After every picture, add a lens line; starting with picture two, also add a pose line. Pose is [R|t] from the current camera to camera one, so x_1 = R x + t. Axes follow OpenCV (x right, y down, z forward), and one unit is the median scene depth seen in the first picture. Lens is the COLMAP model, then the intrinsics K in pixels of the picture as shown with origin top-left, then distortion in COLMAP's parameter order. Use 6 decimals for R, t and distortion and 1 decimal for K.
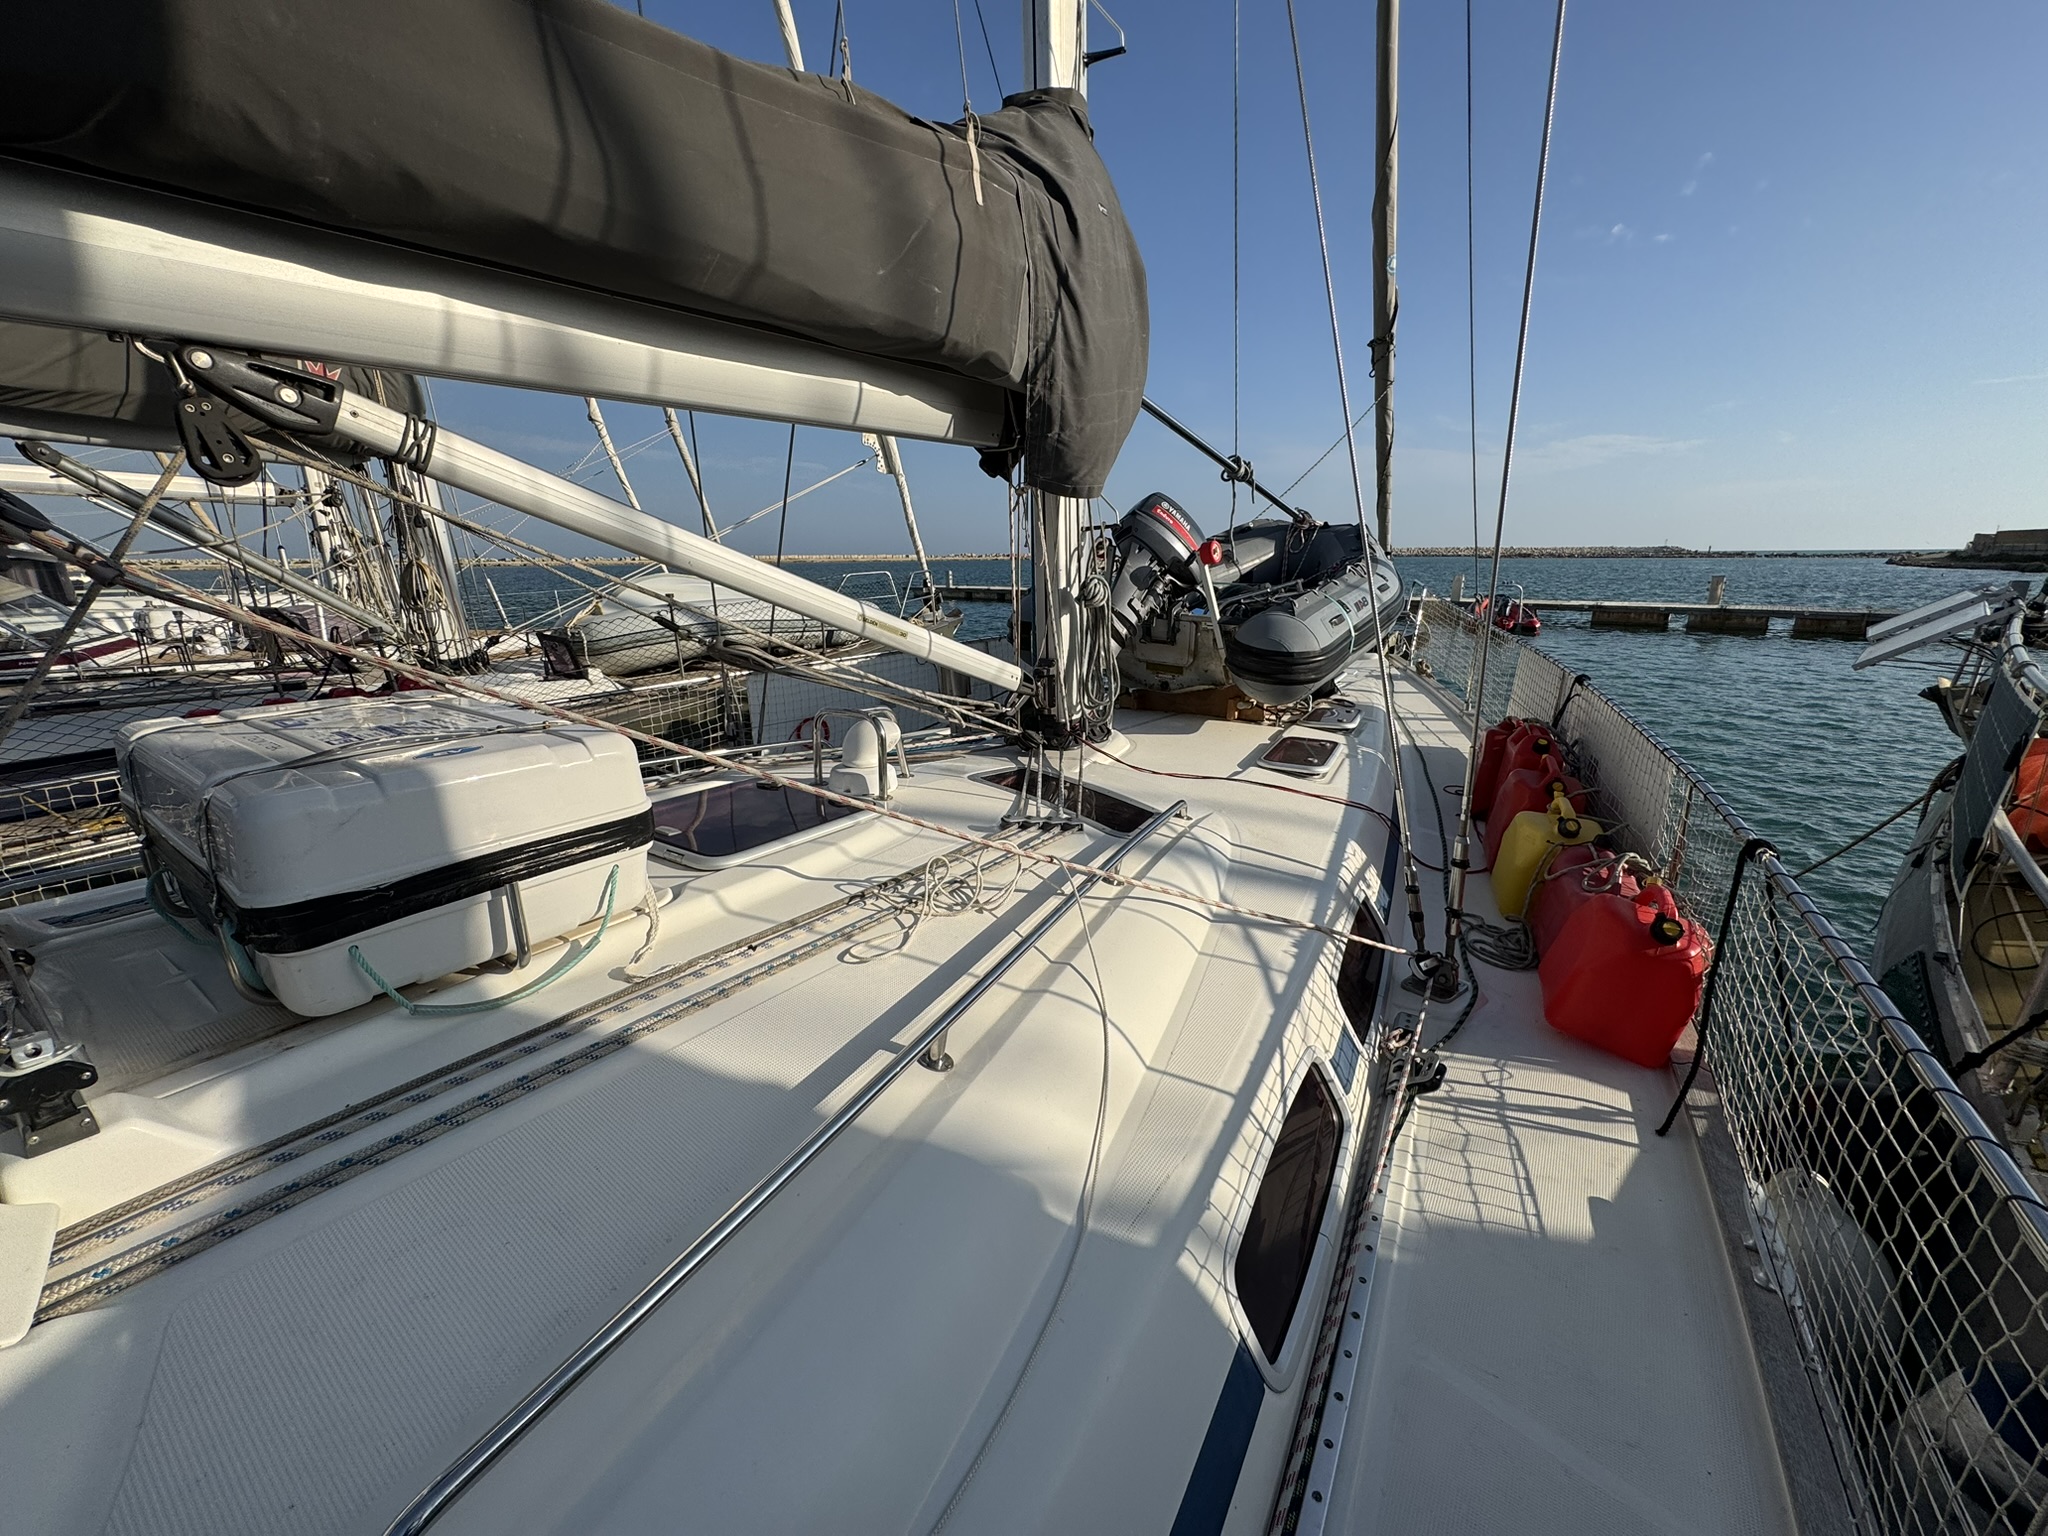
lens RADIAL K [[818.4, 0, 1027.9], [0, 818.4, 756.1], [0, 0, 1]] dist [-0.004764, 0.001229]
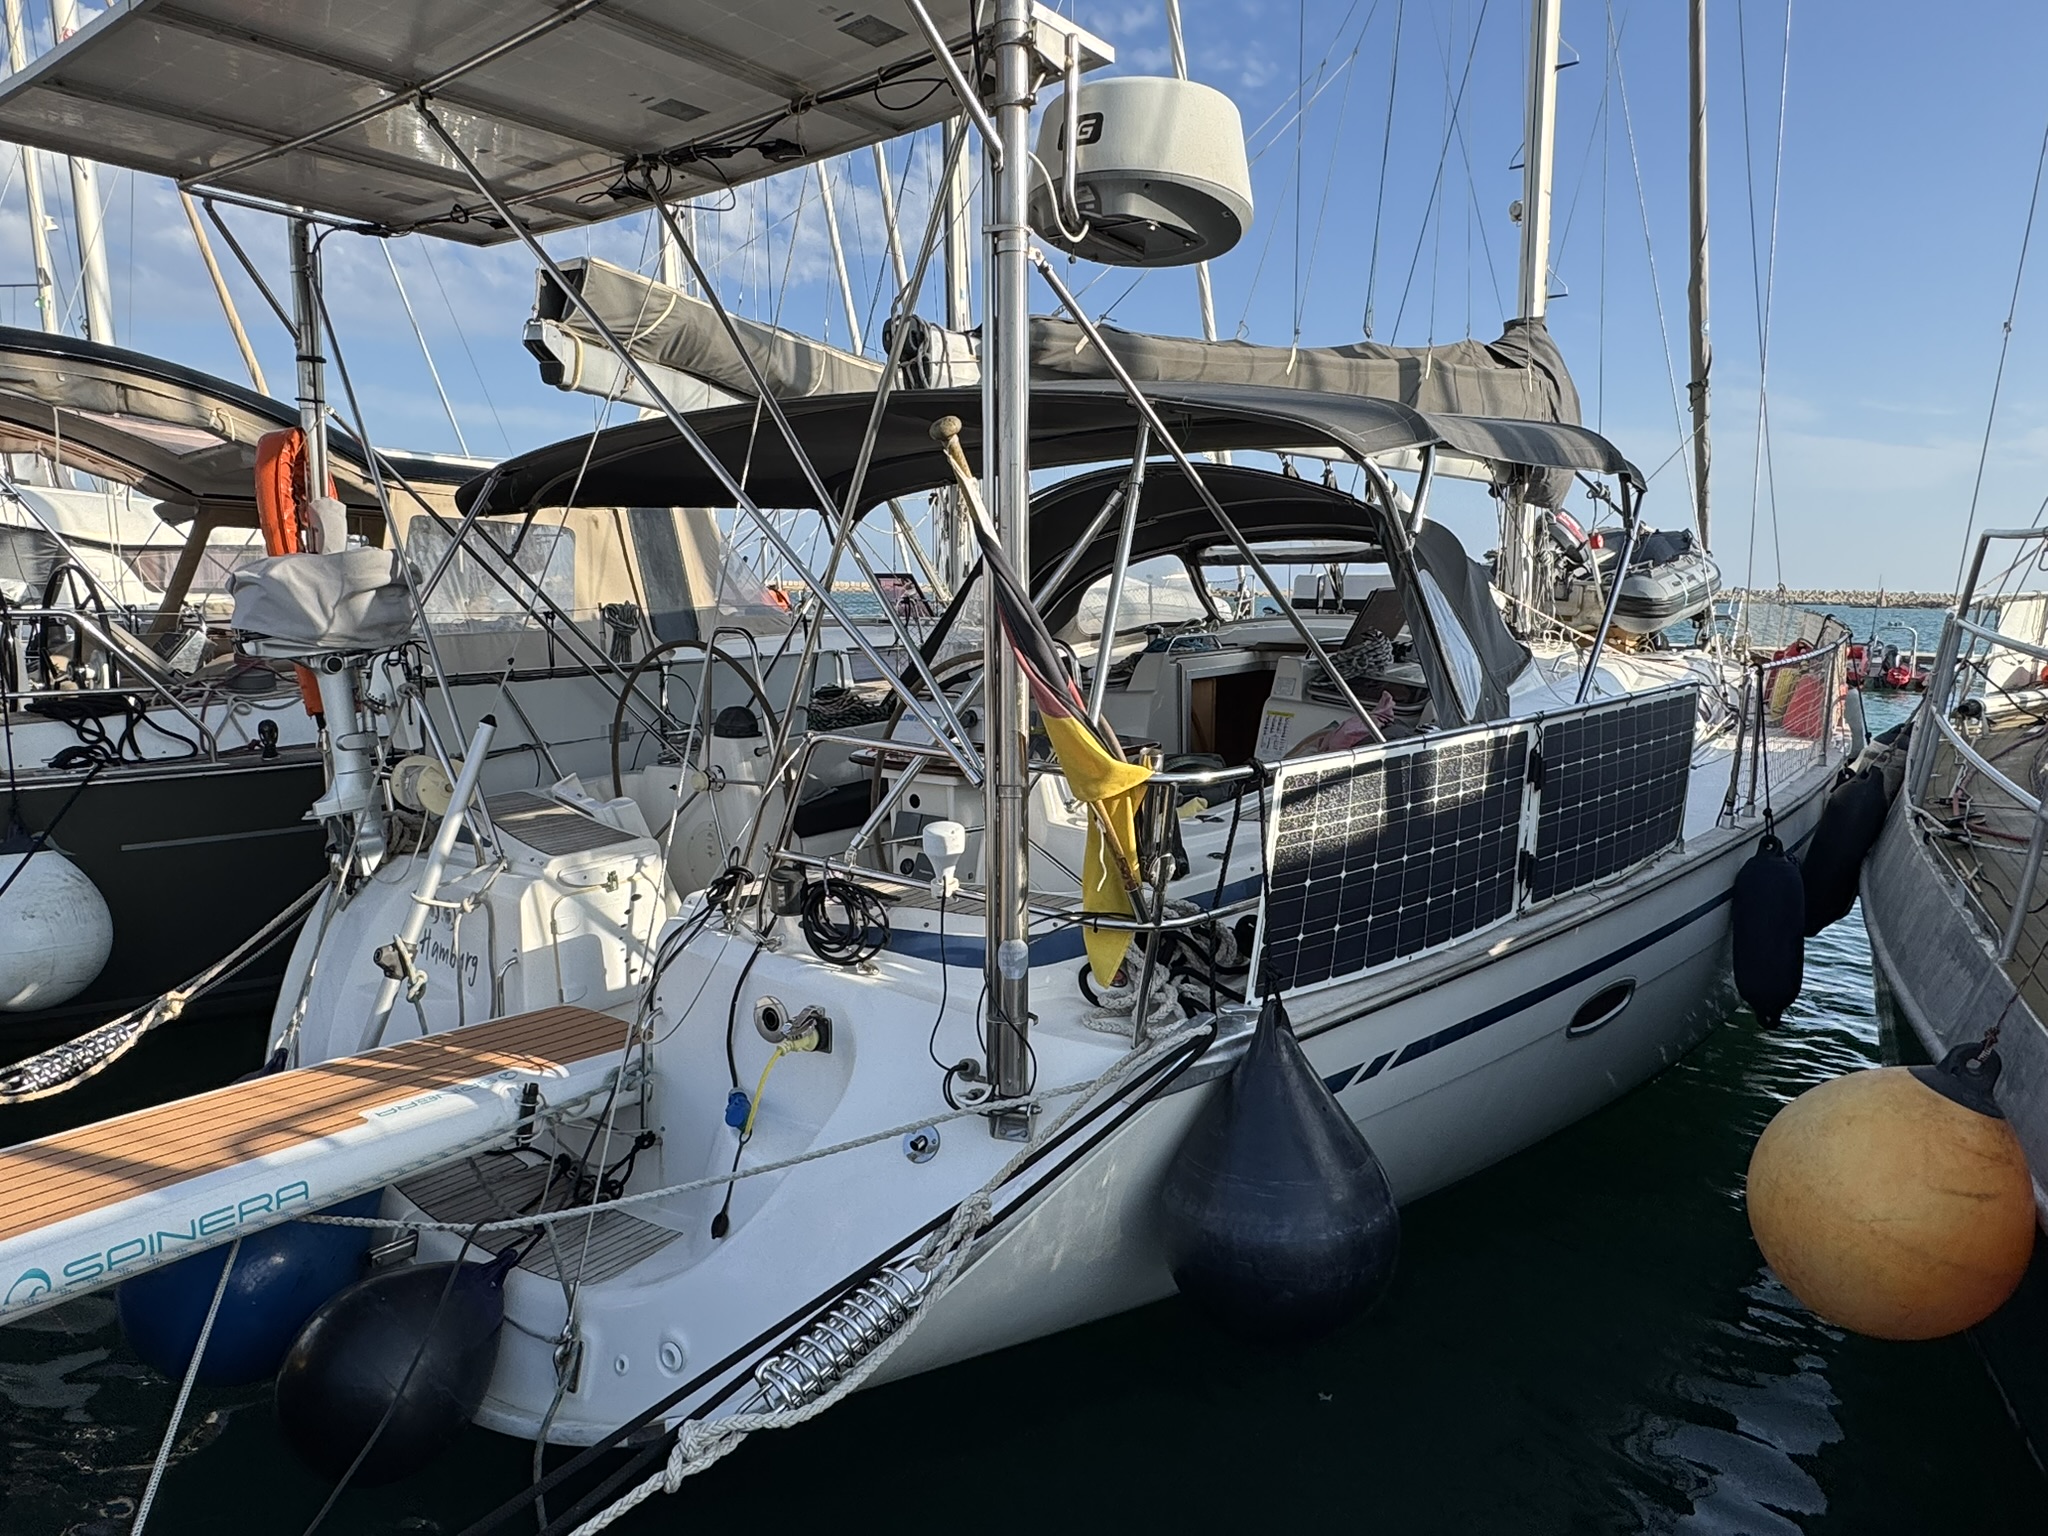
lens RADIAL K [[1329.4, 0, 1010.9], [0, 1329.4, 755.3], [0, 0, 1]] dist [-0.002519, 0.003821]
pose [[0.996844, 0.027318, -0.074540, -0.709708], [-0.036109, 0.992207, -0.119258, 0.516392], [0.070701, 0.121573, 0.990061, -1.610499]]
